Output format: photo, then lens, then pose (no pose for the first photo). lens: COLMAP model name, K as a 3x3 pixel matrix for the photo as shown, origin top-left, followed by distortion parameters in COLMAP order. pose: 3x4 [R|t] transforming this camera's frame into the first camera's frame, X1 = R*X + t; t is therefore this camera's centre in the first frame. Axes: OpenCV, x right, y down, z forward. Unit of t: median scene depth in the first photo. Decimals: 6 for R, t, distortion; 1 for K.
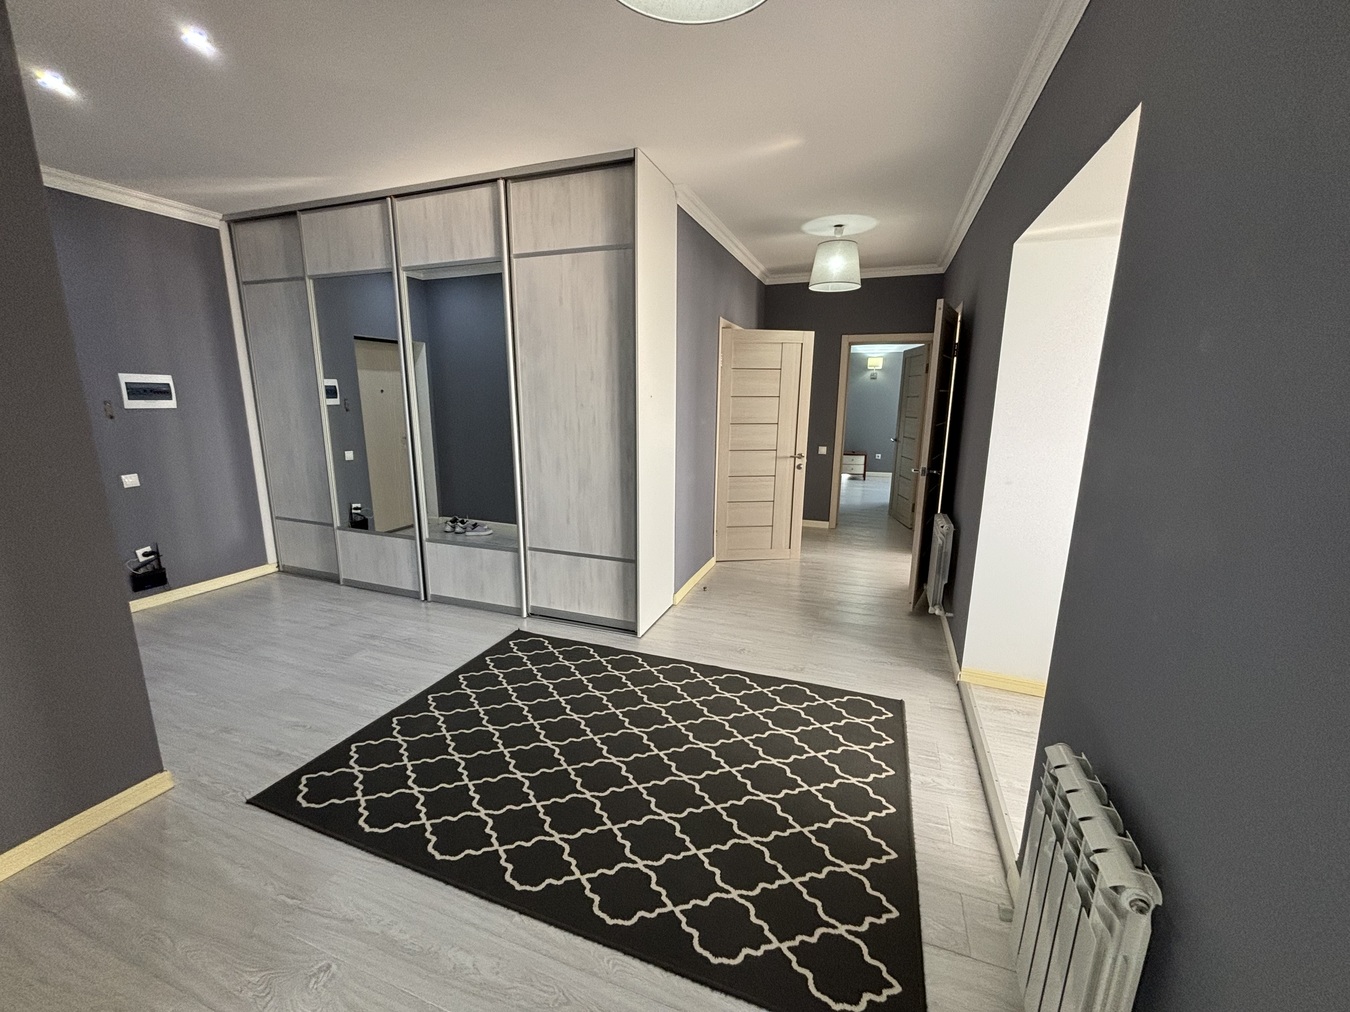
lens RADIAL K [[547.4, 0, 668.5], [0, 547.4, 506.7], [0, 0, 1]] dist [-0.009818, -0.000216]
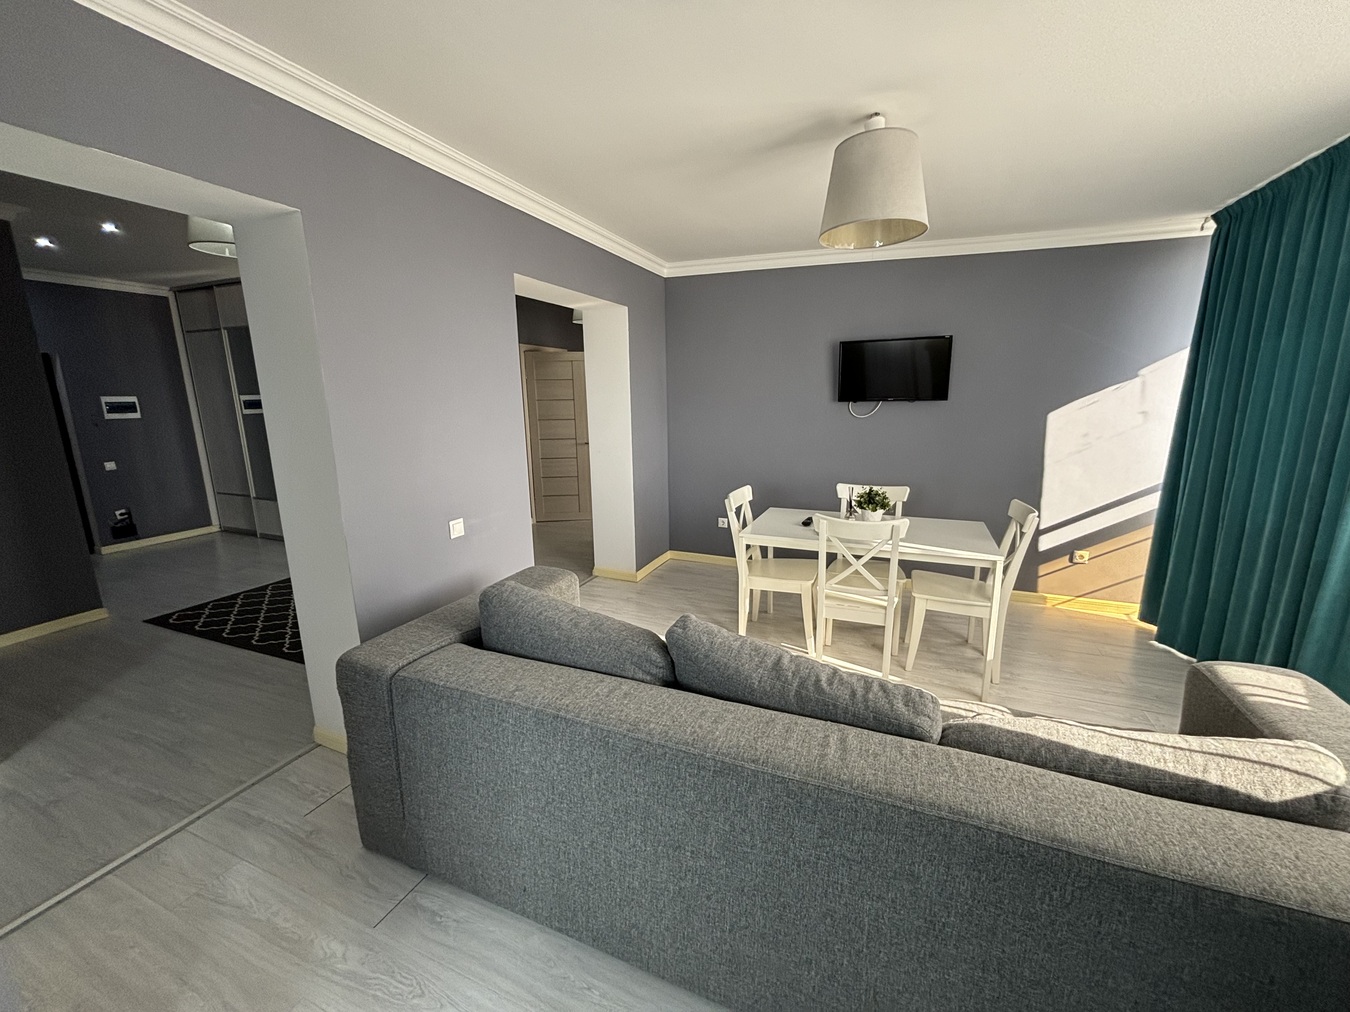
lens RADIAL K [[551.4, 0, 673.9], [0, 551.4, 511.6], [0, 0, 1]] dist [-0.001352, -0.000280]
pose [[0.998691, -0.017065, -0.048221, 0.649539], [0.017268, 0.999844, 0.003778, 0.098705], [0.048149, -0.004606, 0.998830, -0.462989]]
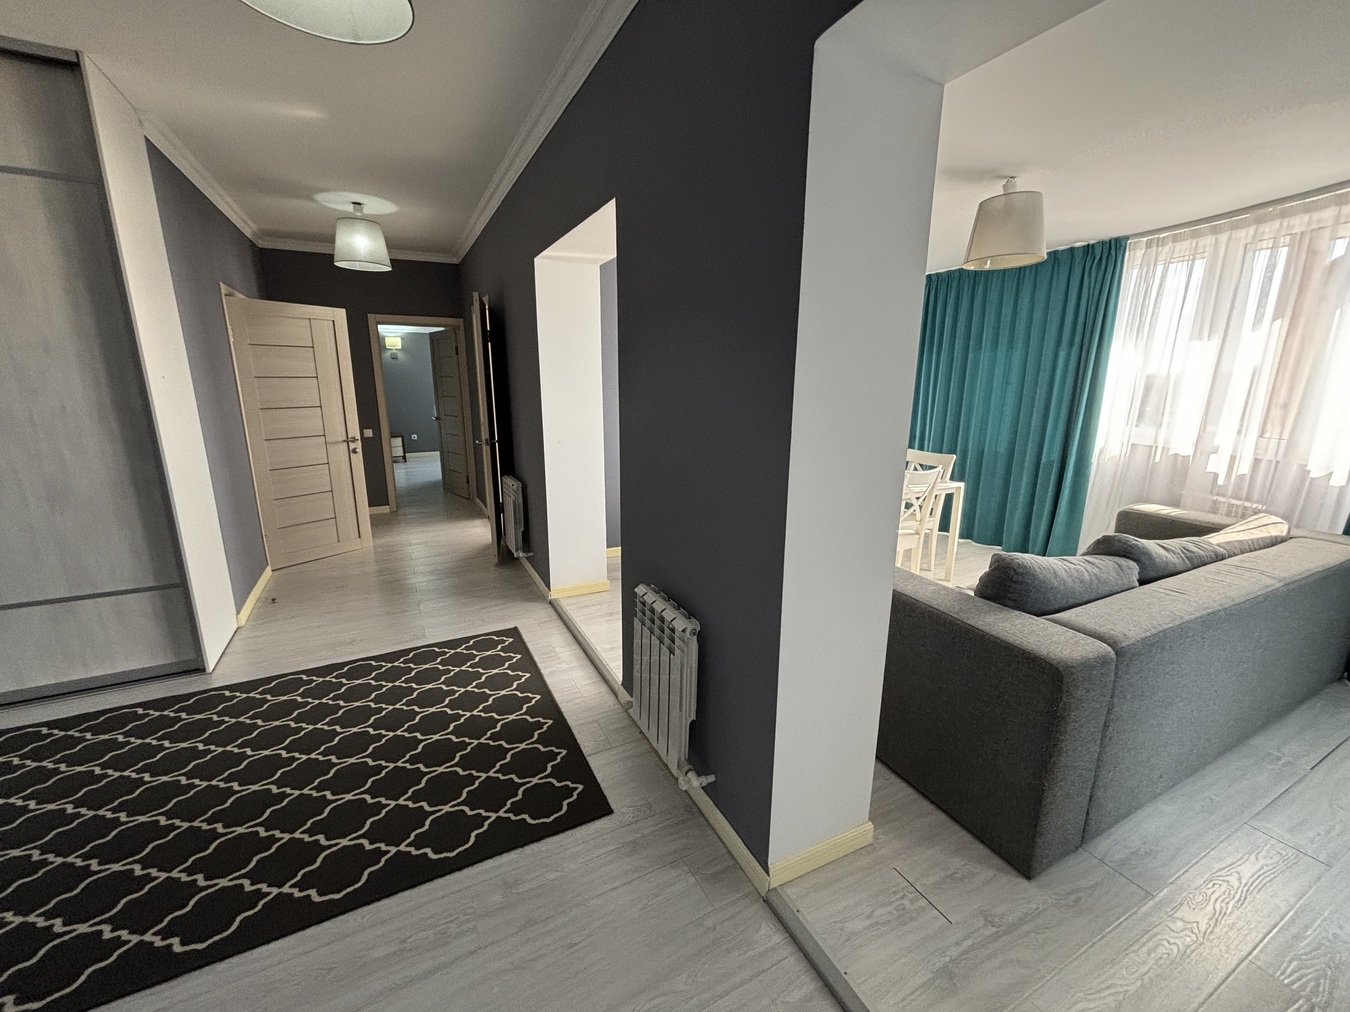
lens RADIAL K [[549.1, 0, 673.8], [0, 549.1, 505.0], [0, 0, 1]] dist [0.001199, 0.000215]
pose [[0.670458, -0.175200, 0.720966, -0.128581], [0.153469, 0.983453, 0.096269, 0.017519], [-0.725902, 0.046102, 0.686251, -0.082607]]
